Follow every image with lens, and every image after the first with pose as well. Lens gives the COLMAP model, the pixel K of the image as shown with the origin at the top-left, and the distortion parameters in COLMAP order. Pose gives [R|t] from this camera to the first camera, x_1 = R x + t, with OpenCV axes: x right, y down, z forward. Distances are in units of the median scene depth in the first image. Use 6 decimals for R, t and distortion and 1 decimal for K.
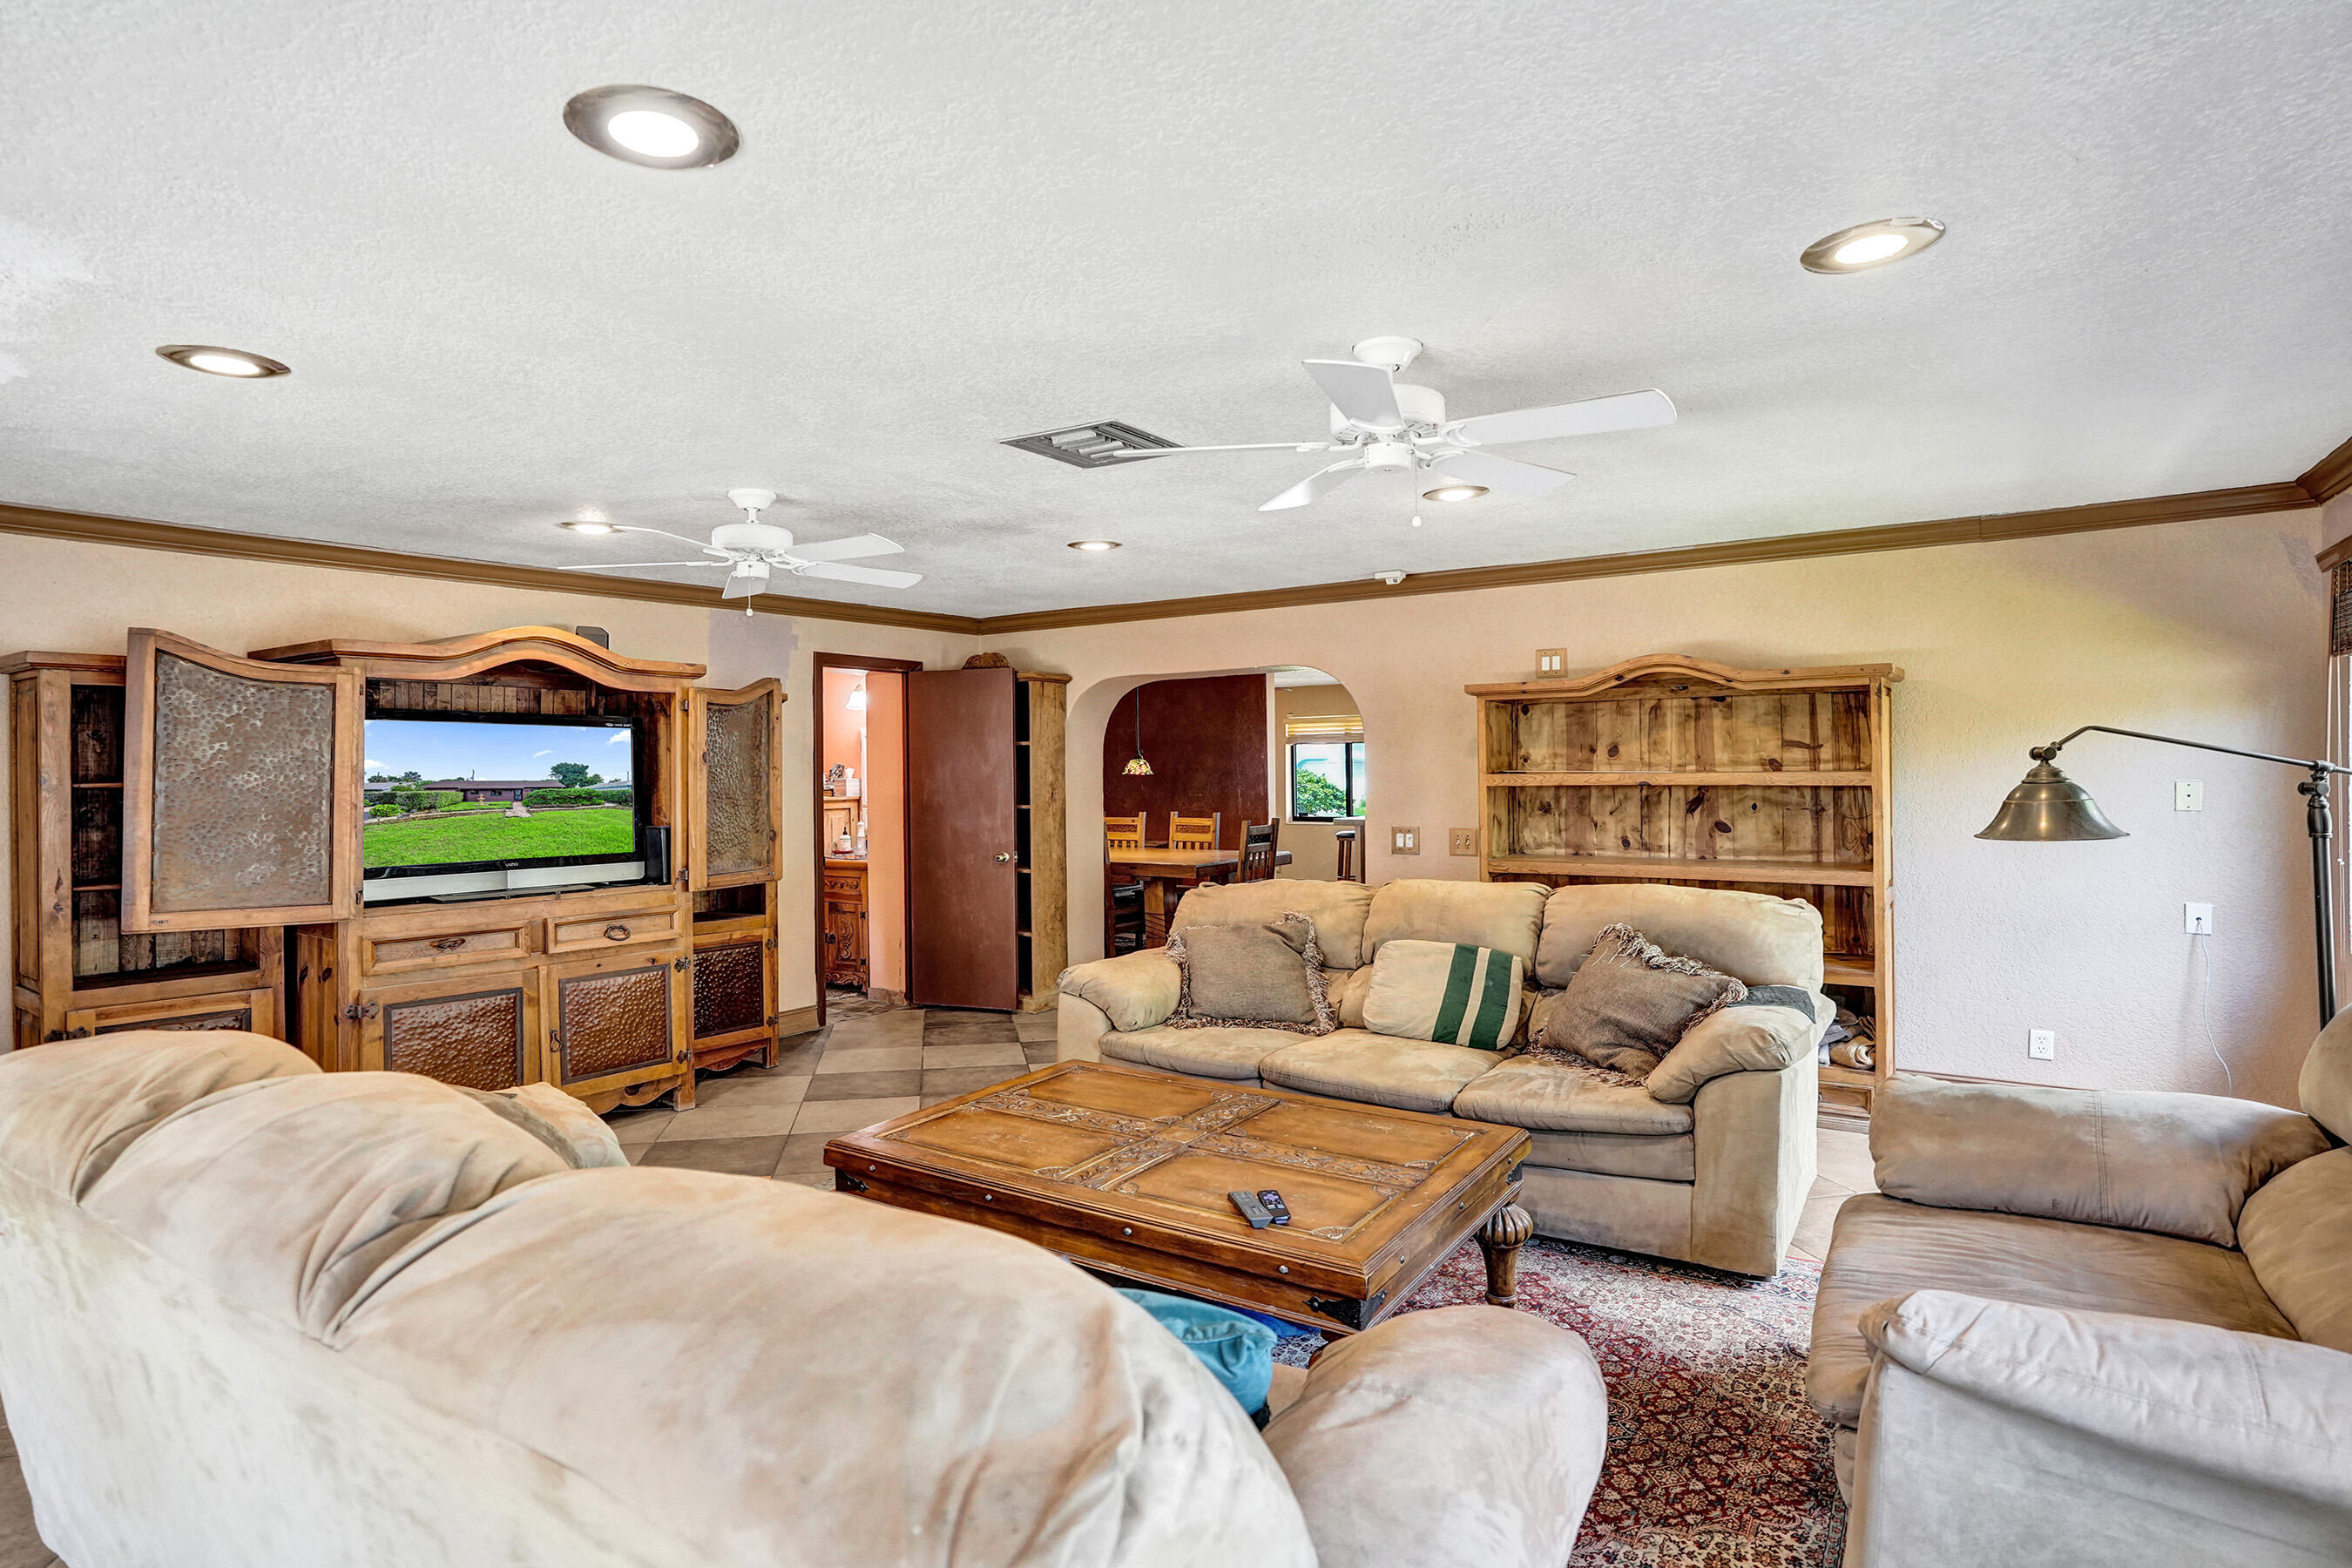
lens RADIAL K [[1228.8, 0, 1153.3], [0, 1228.8, 774.4], [0, 0, 1]] dist [-0.041564, 0.019274]
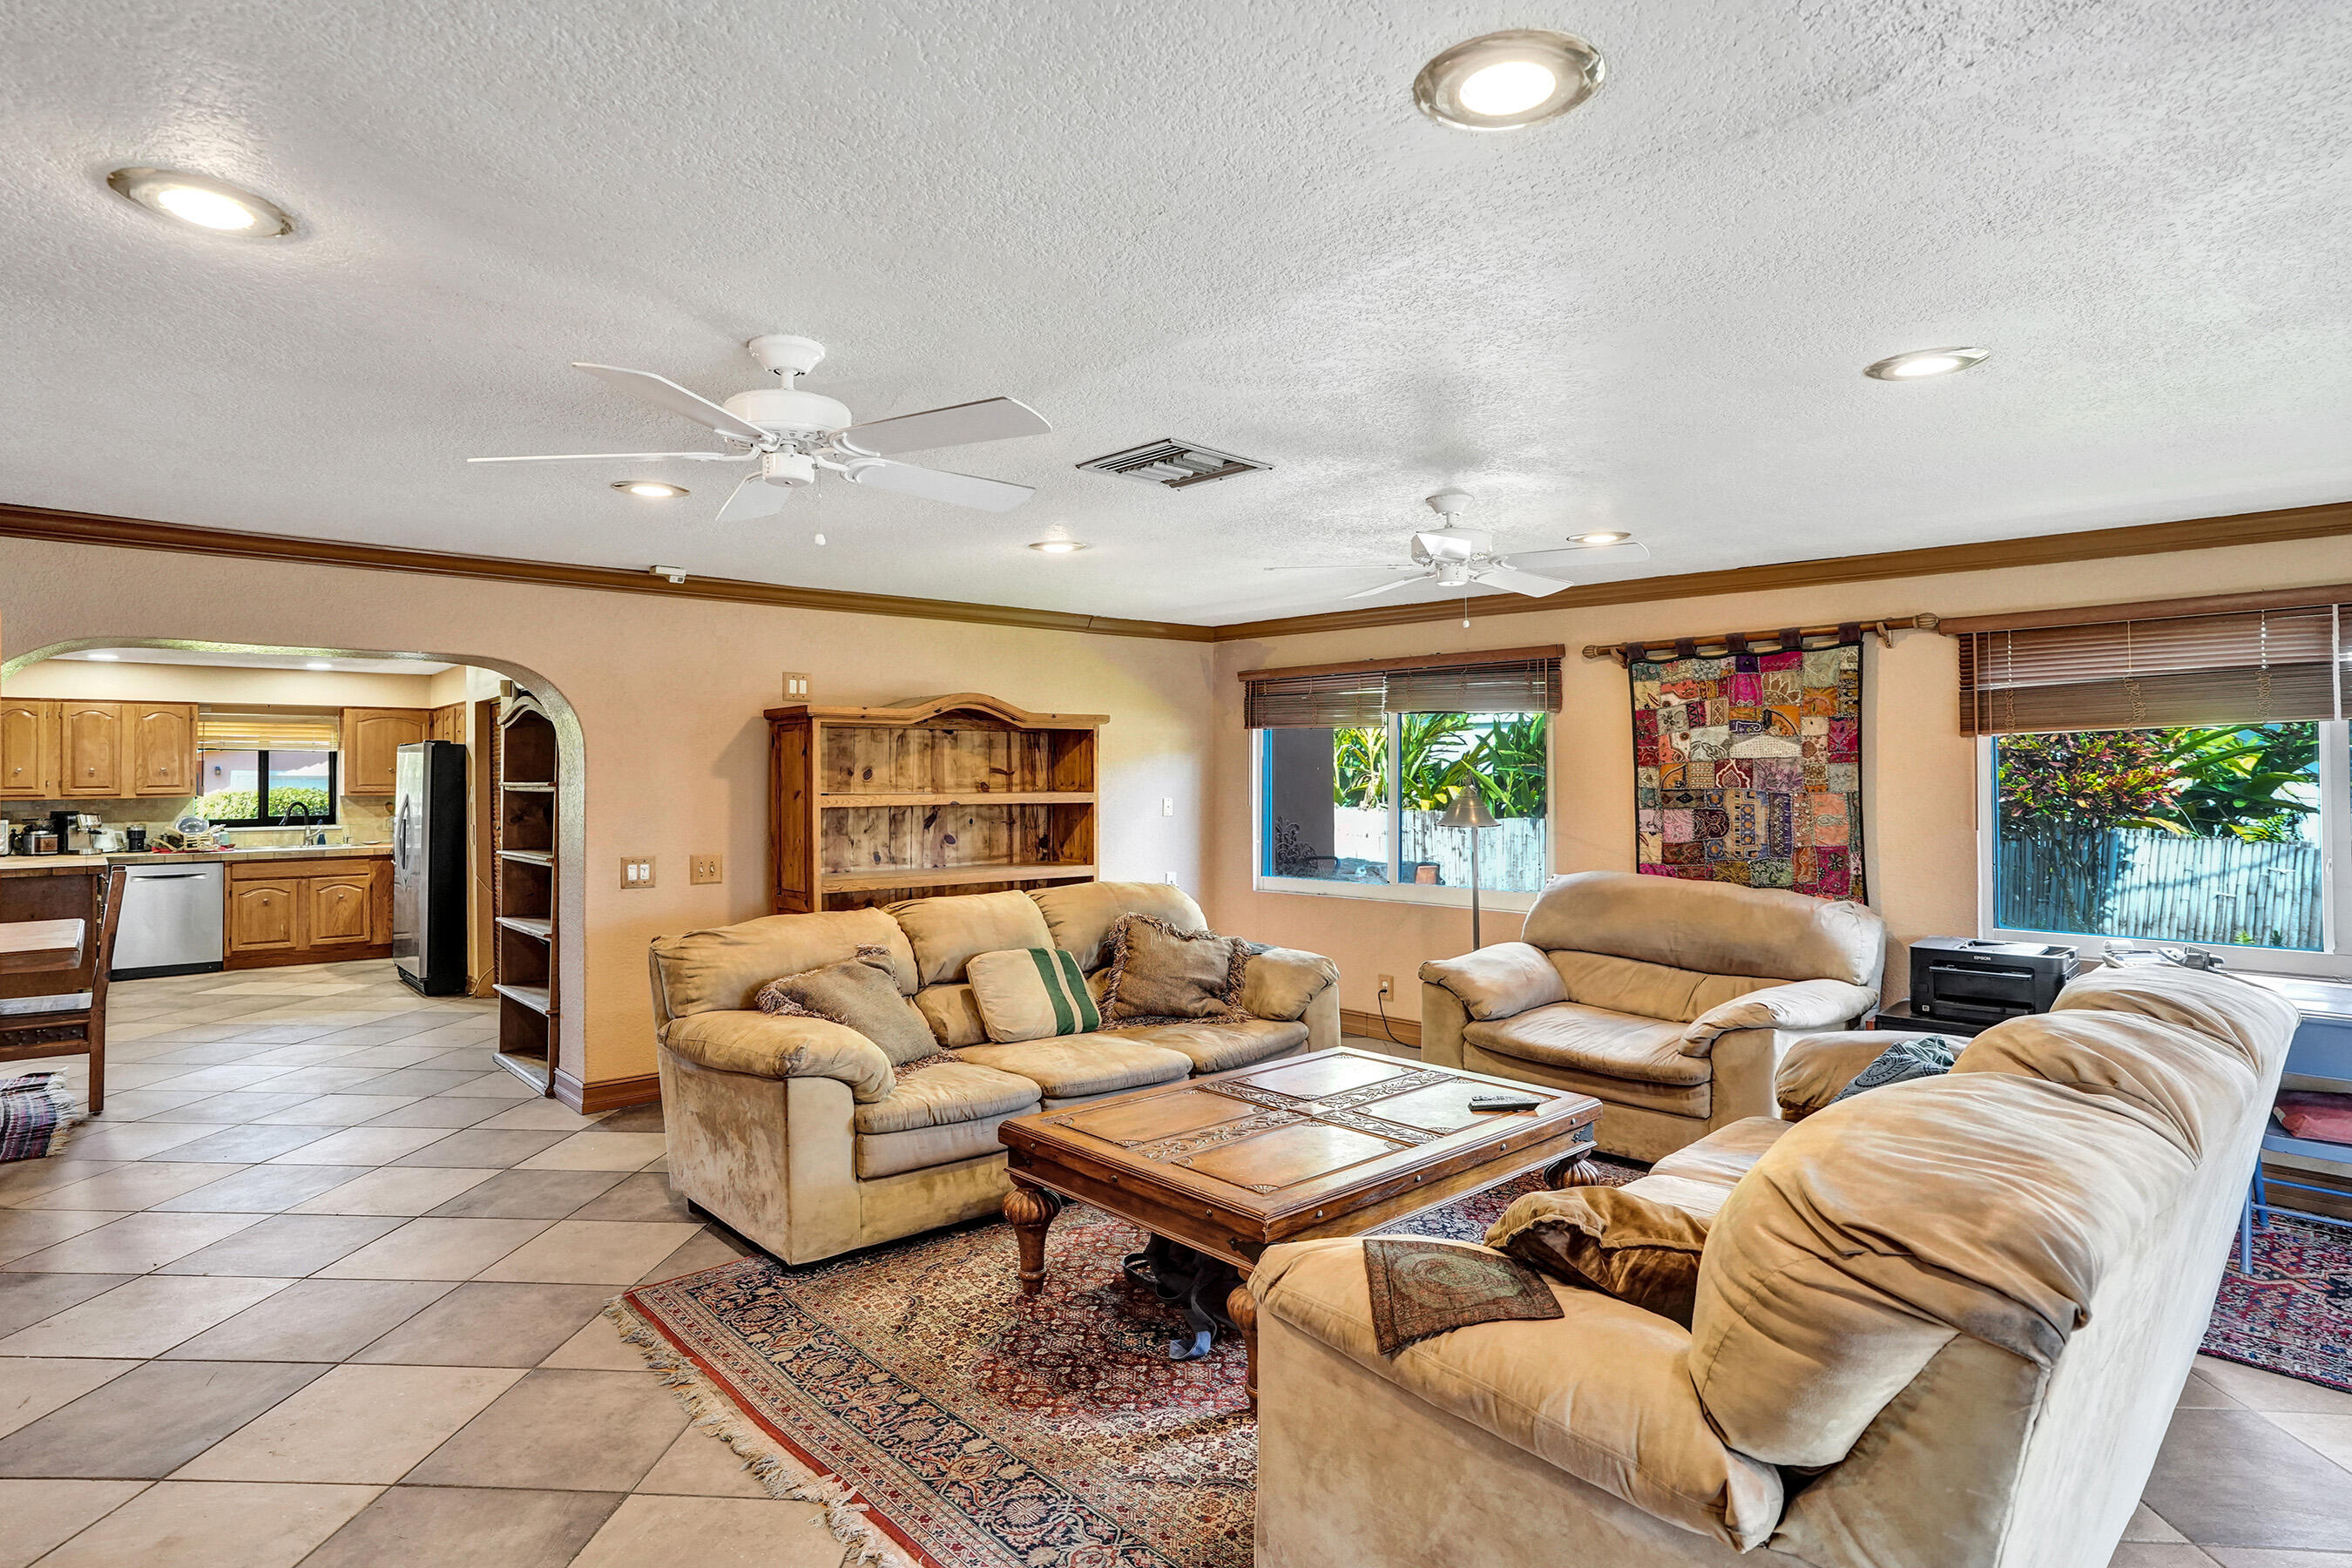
lens RADIAL K [[1228.8, 0, 1204.6], [0, 1228.8, 769.5], [0, 0, 1]] dist [-0.041564, 0.019274]
pose [[0.229967, 0.017161, 0.973047, -0.673442], [0.006757, 0.999792, -0.019230, -0.000331], [-0.973175, 0.010997, 0.229804, 0.500222]]
